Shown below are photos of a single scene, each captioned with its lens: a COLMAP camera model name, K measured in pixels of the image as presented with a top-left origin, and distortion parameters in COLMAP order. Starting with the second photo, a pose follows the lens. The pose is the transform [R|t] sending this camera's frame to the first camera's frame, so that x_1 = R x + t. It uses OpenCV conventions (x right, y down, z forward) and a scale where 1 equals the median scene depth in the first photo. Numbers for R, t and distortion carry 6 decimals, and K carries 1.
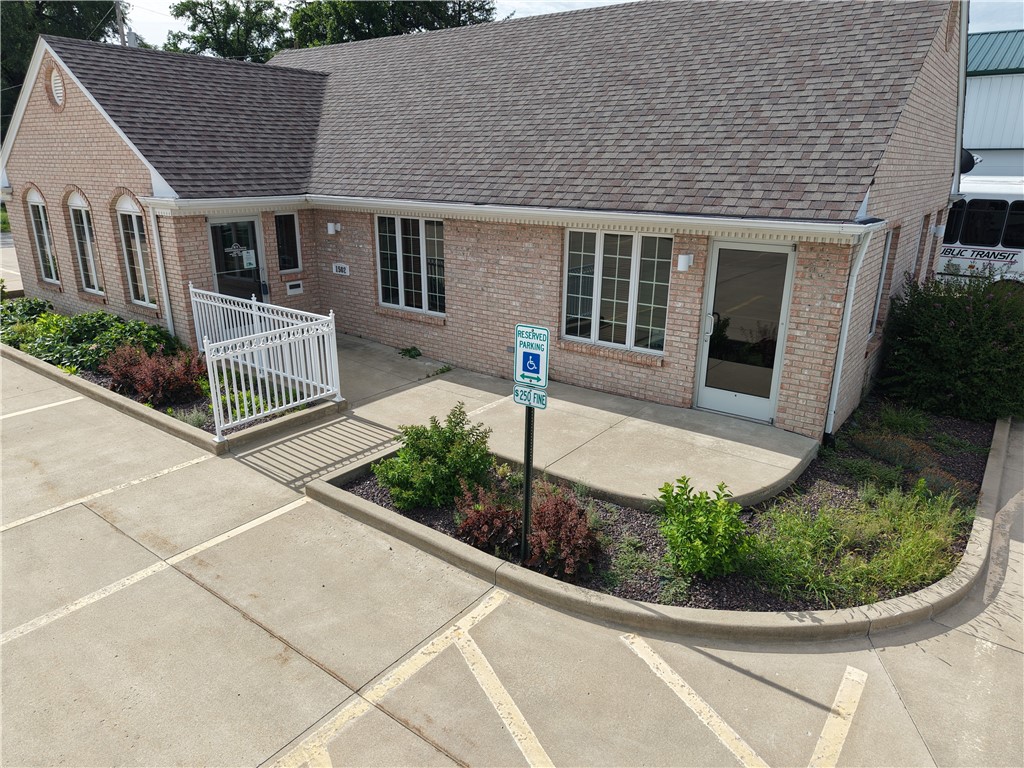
lens RADIAL K [[682.9, 0, 507.7], [0, 682.9, 386.9], [0, 0, 1]] dist [0.038408, -0.043526]
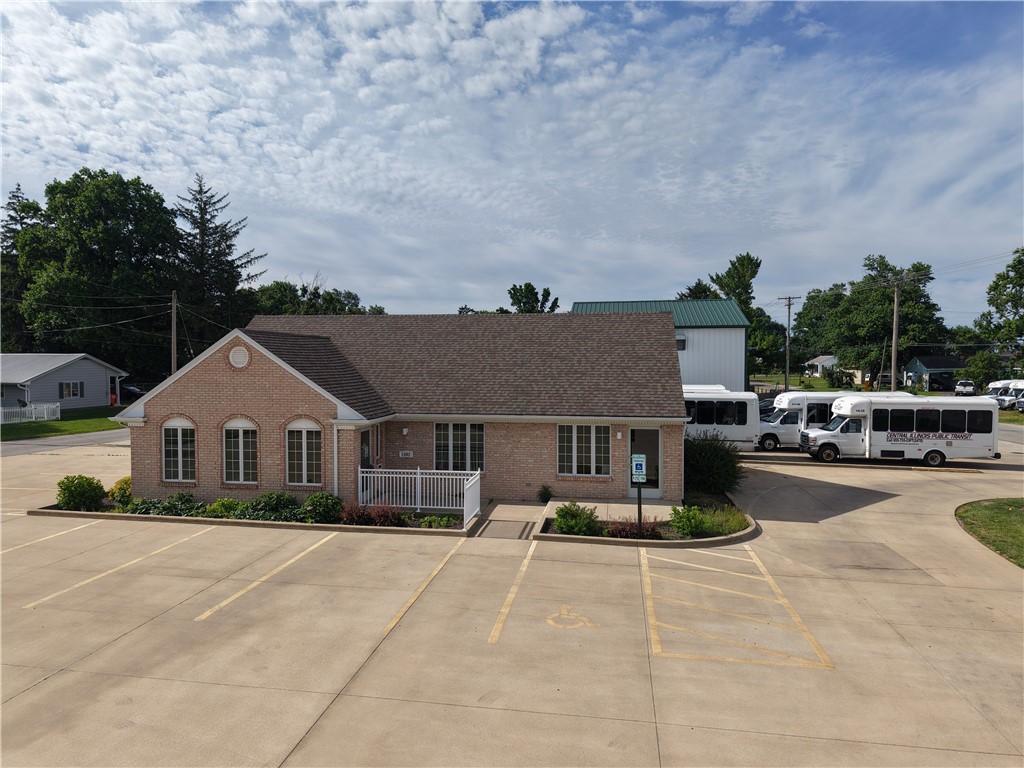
lens RADIAL K [[682.9, 0, 507.7], [0, 682.9, 386.9], [0, 0, 1]] dist [0.038408, -0.043526]
pose [[0.881883, -0.025203, 0.470793, -0.932921], [0.152741, 0.959988, -0.234721, 0.122166], [-0.446040, 0.278905, 0.850447, -0.704325]]
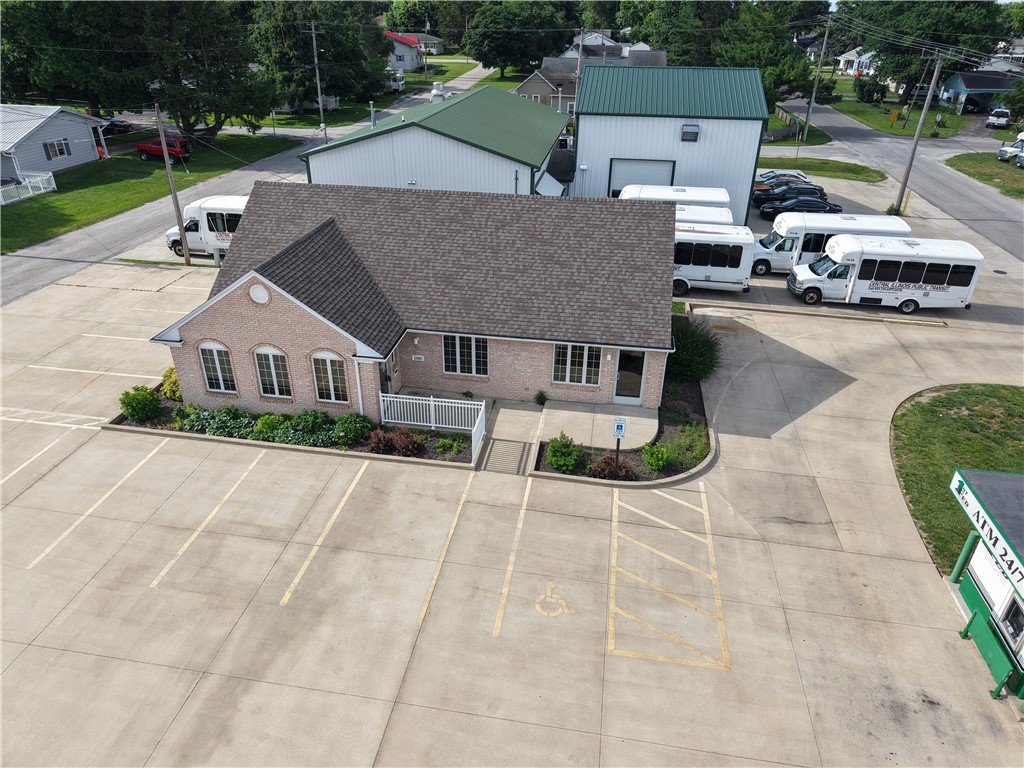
lens RADIAL K [[682.9, 0, 507.7], [0, 682.9, 386.9], [0, 0, 1]] dist [0.038408, -0.043526]
pose [[0.883922, -0.223777, 0.410617, -0.936785], [0.140913, 0.964716, 0.222411, -0.549727], [-0.445899, -0.138733, 0.884266, -0.926783]]
